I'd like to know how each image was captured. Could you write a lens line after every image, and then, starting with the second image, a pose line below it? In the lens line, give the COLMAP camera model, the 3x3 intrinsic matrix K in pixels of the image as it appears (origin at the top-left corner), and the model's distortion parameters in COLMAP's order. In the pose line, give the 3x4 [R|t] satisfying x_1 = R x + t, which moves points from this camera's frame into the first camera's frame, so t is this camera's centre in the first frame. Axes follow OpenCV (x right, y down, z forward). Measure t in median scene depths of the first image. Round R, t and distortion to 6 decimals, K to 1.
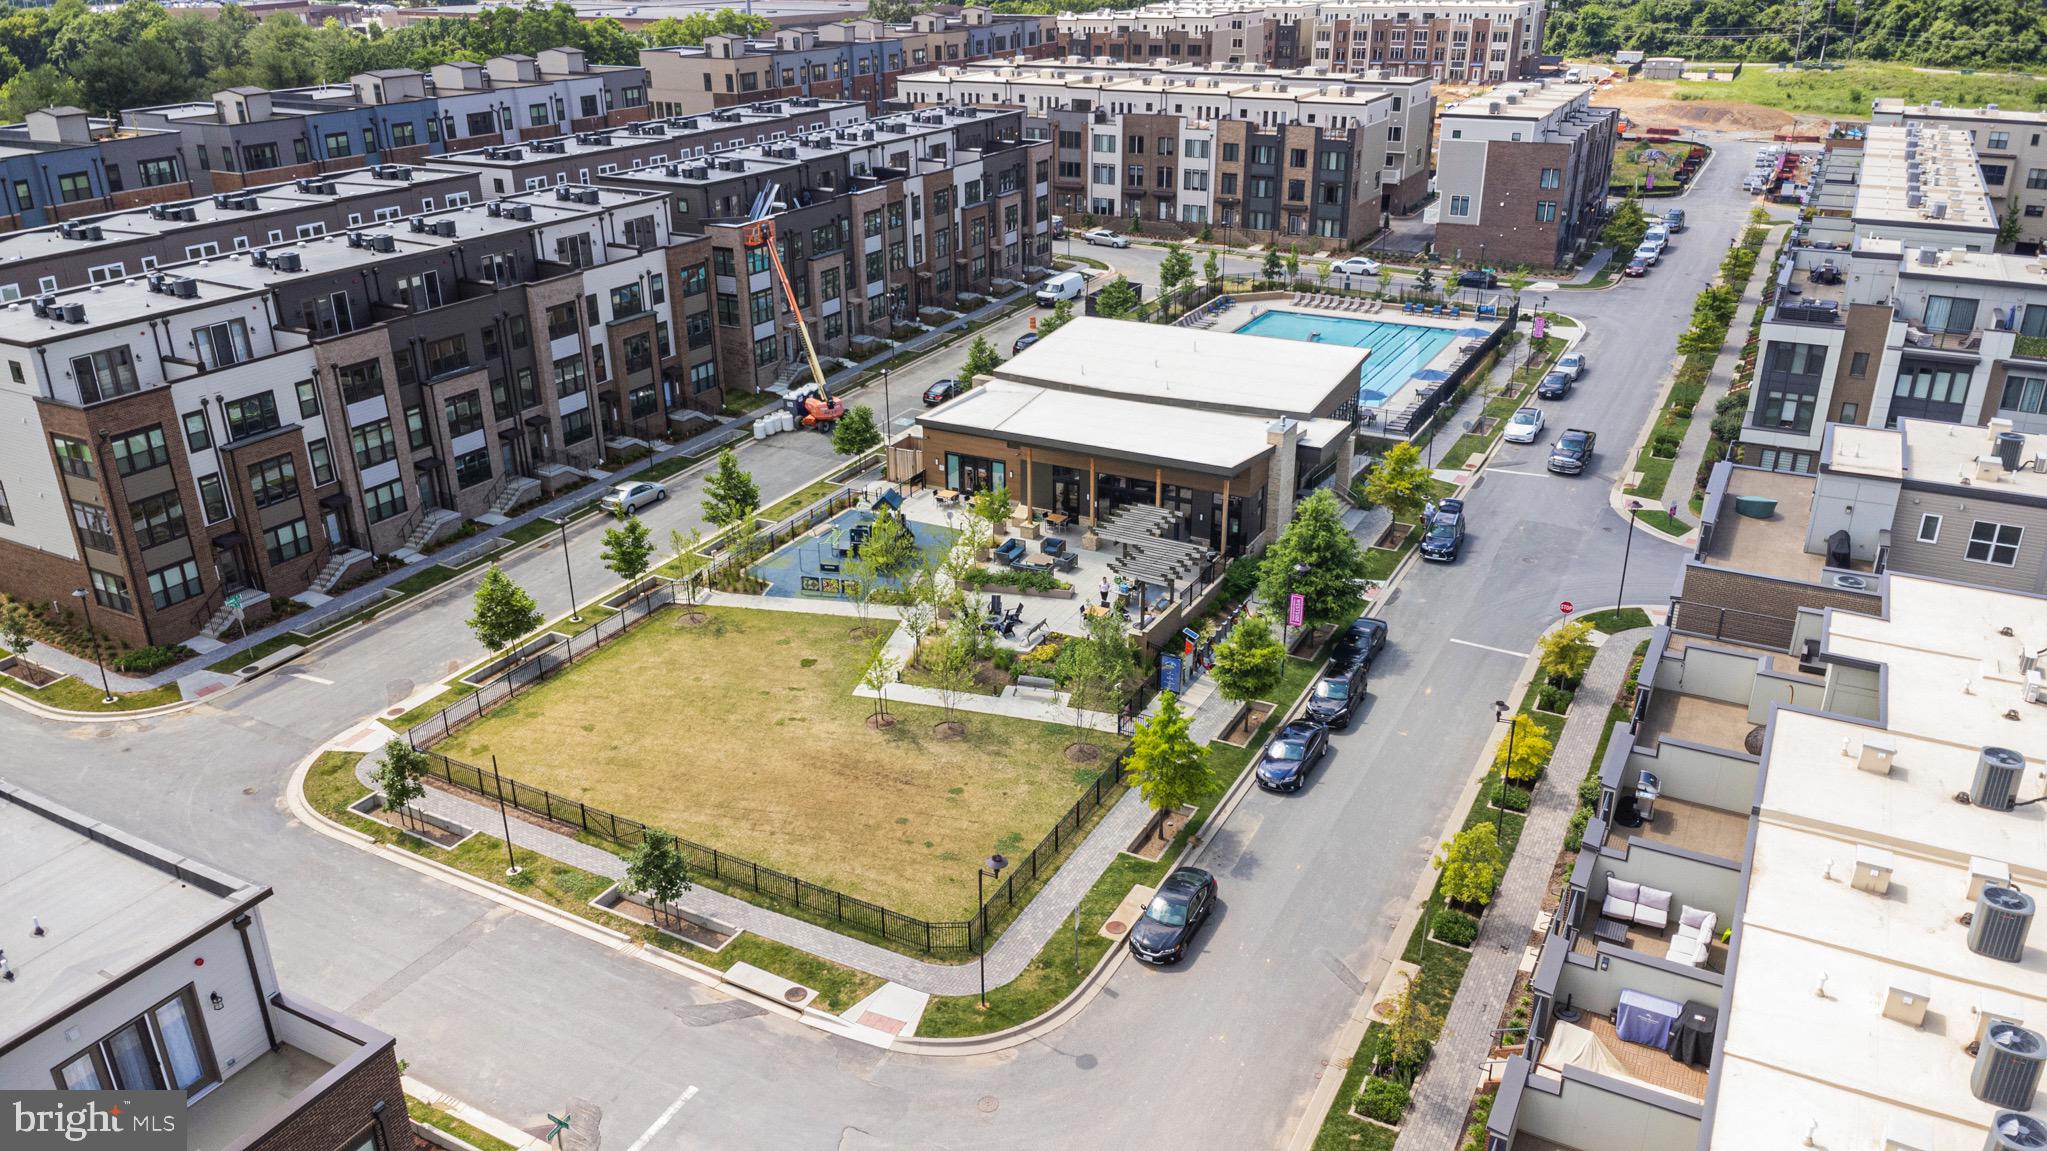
lens RADIAL K [[1484.4, 0, 1023.5], [0, 1484.4, 575.5], [0, 0, 1]] dist [0.052062, -0.070496]
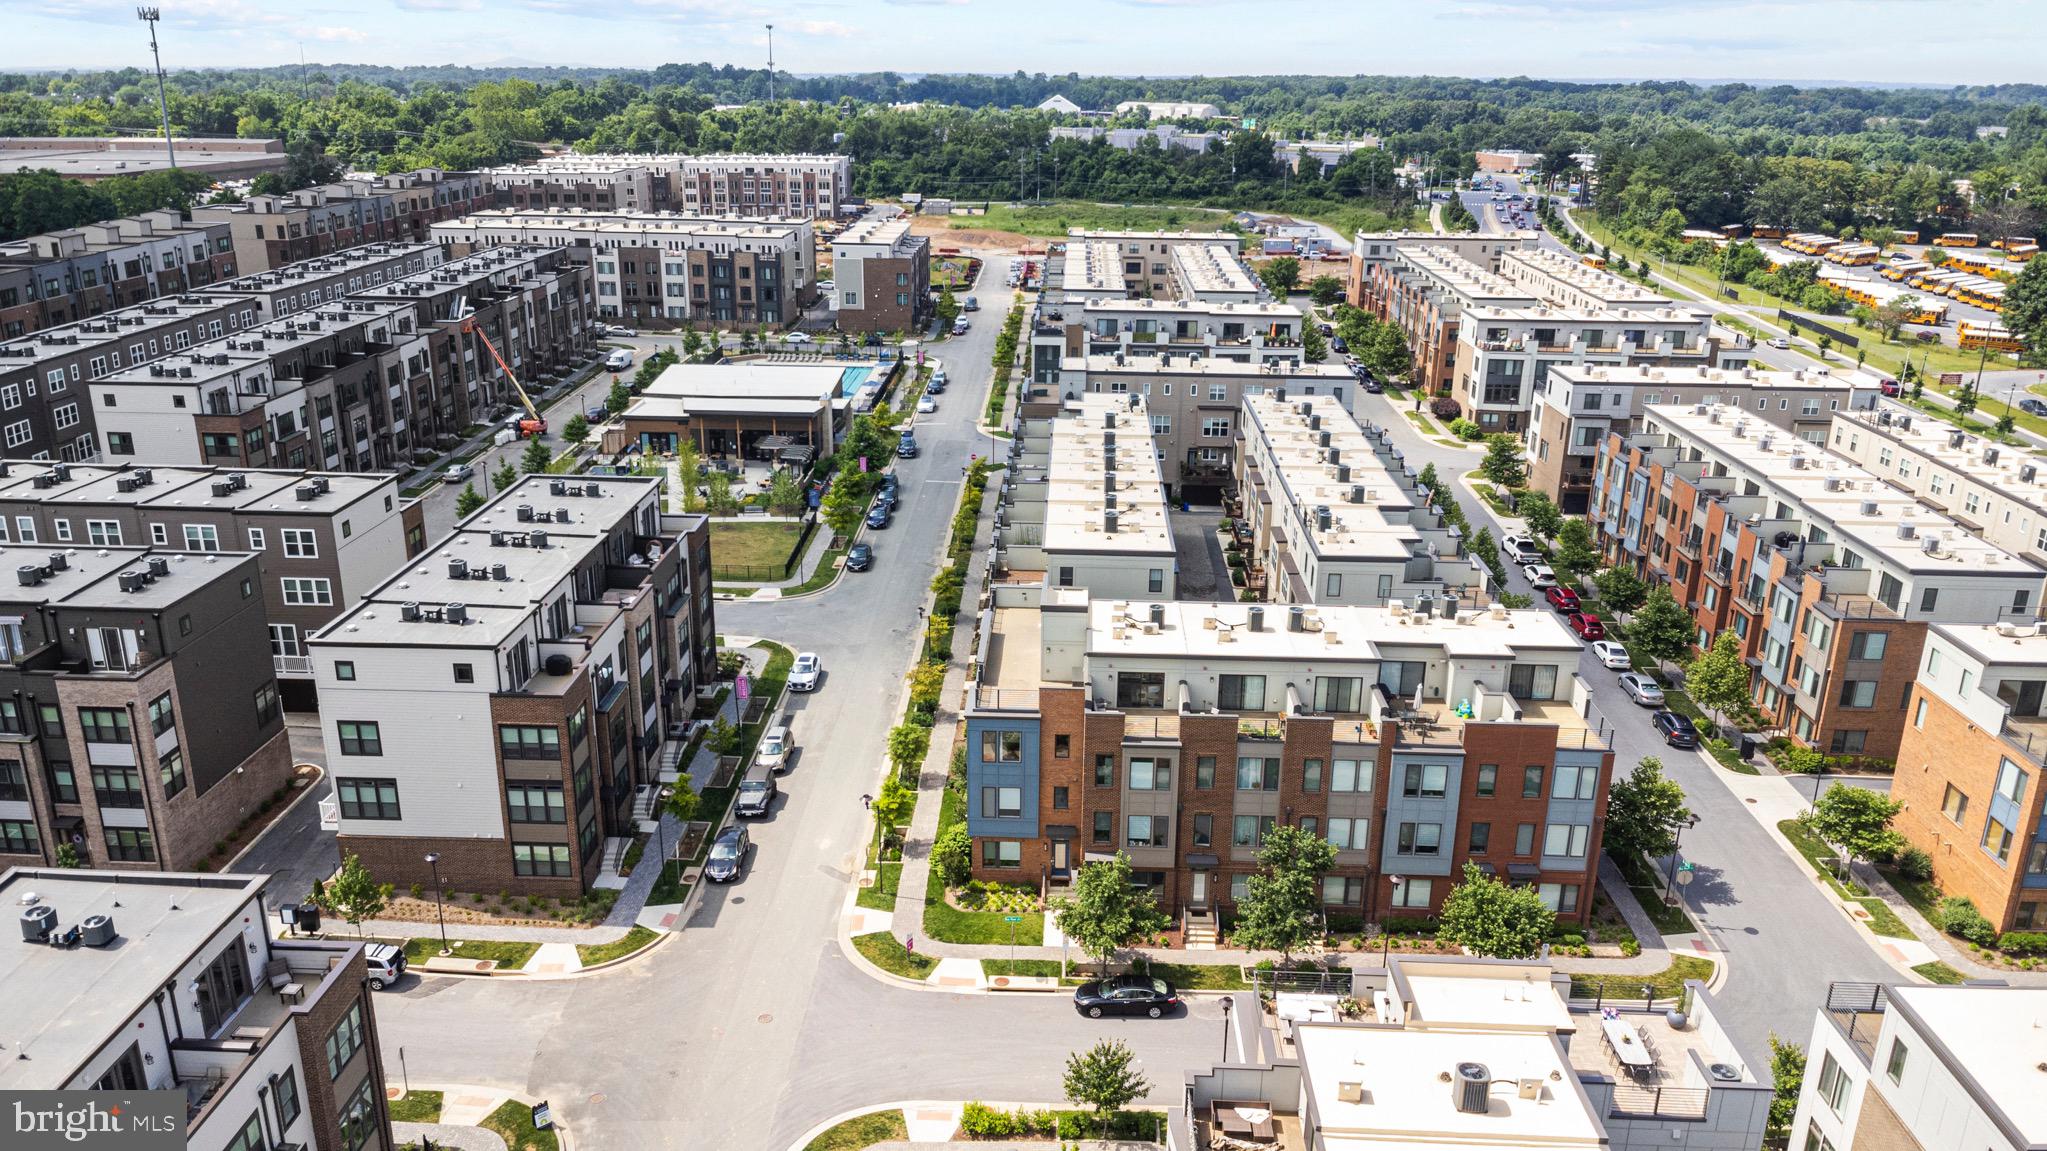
lens RADIAL K [[1487.2, 0, 1023.5], [0, 1487.2, 575.5], [0, 0, 1]] dist [0.018266, 0.004373]
pose [[0.897871, -0.122359, 0.422913, -0.240983], [0.155693, 0.986778, -0.045047, 0.139330], [-0.411809, 0.106291, 0.905050, -0.465249]]
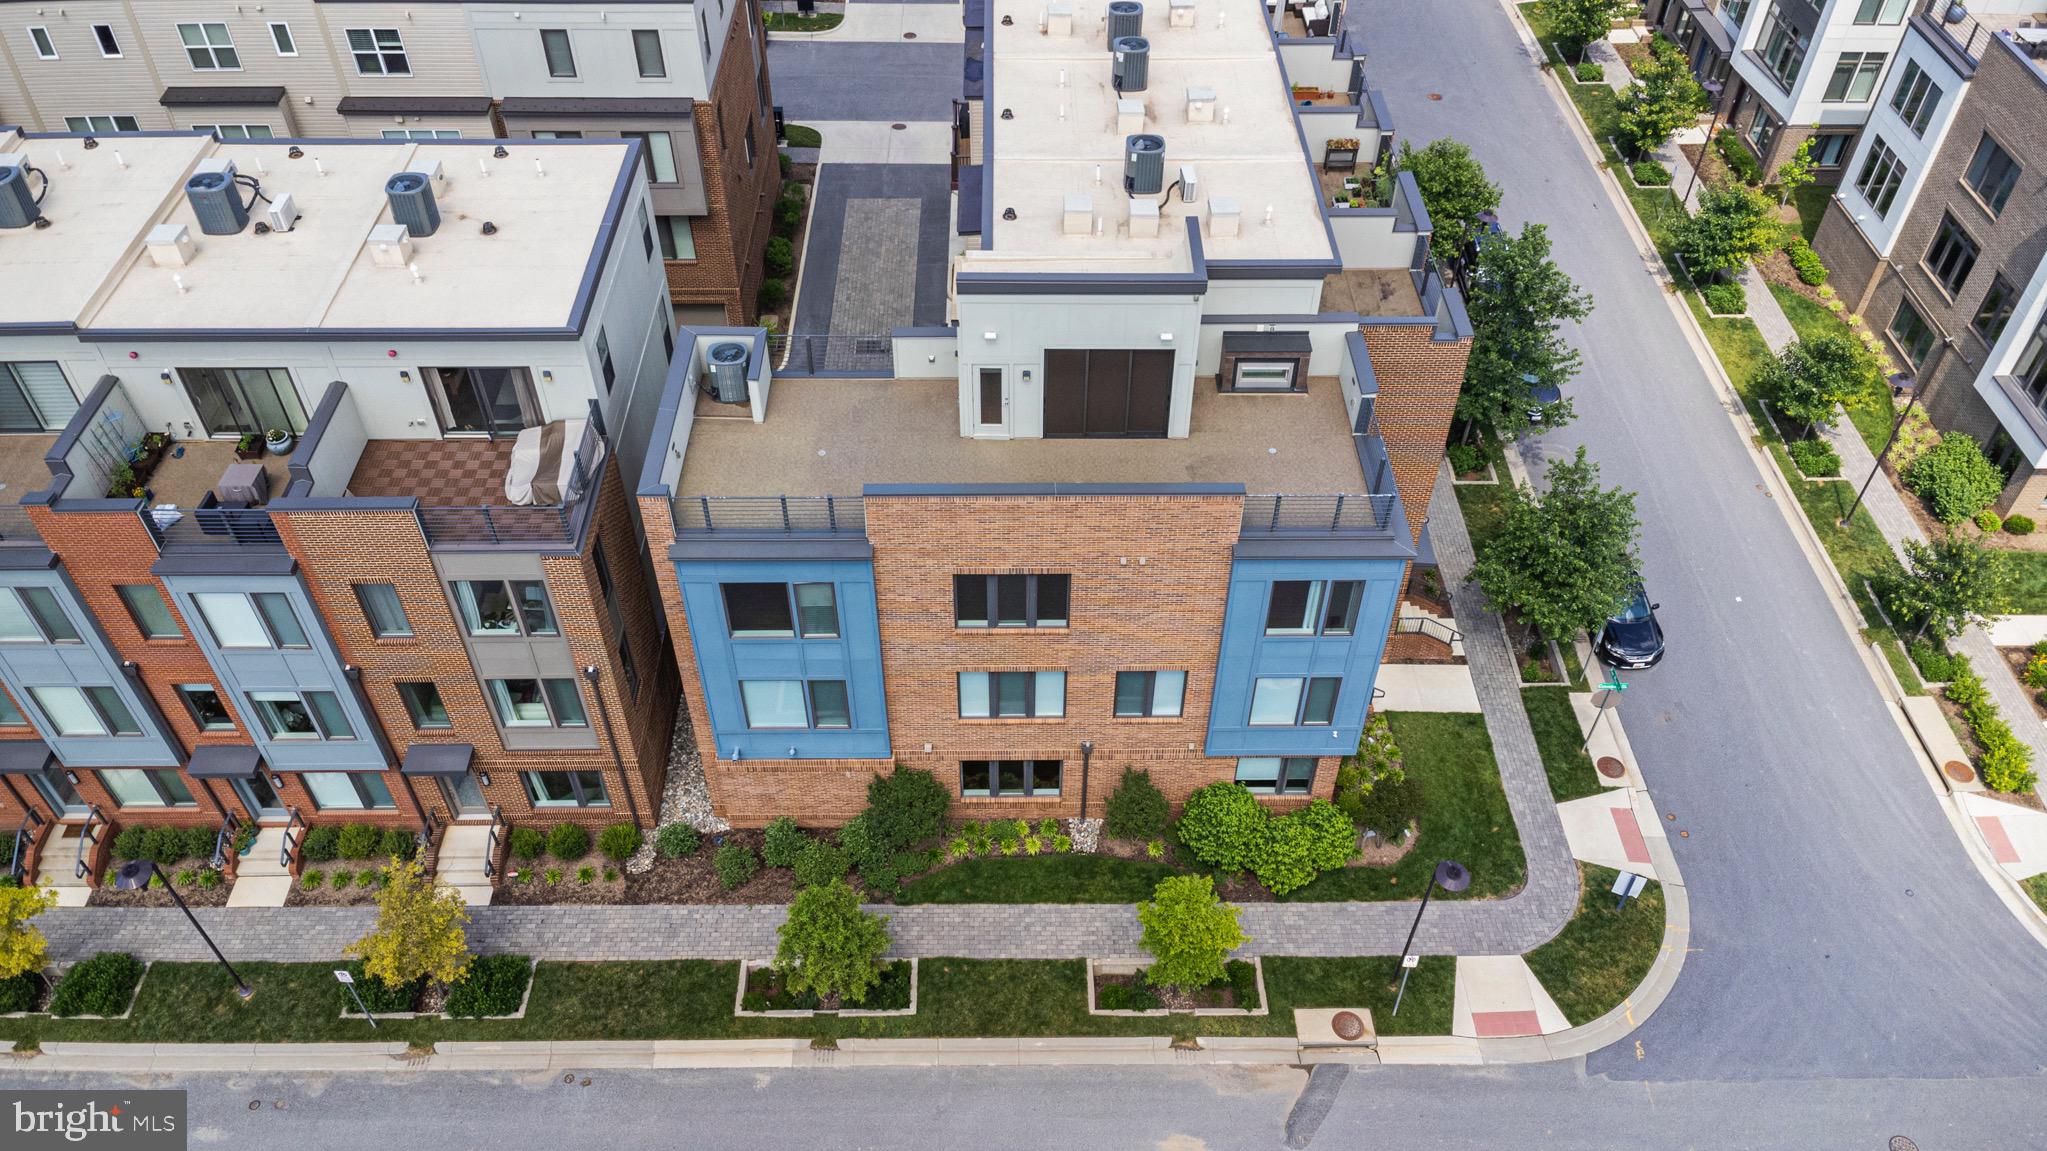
lens RADIAL K [[1484.4, 0, 1023.5], [0, 1484.4, 575.5], [0, 0, 1]] dist [0.052062, -0.070496]
pose [[-0.485278, -0.613510, 0.622986, -0.159877], [0.341057, 0.523247, 0.780956, -0.019411], [-0.805100, 0.591454, -0.044679, 0.048872]]
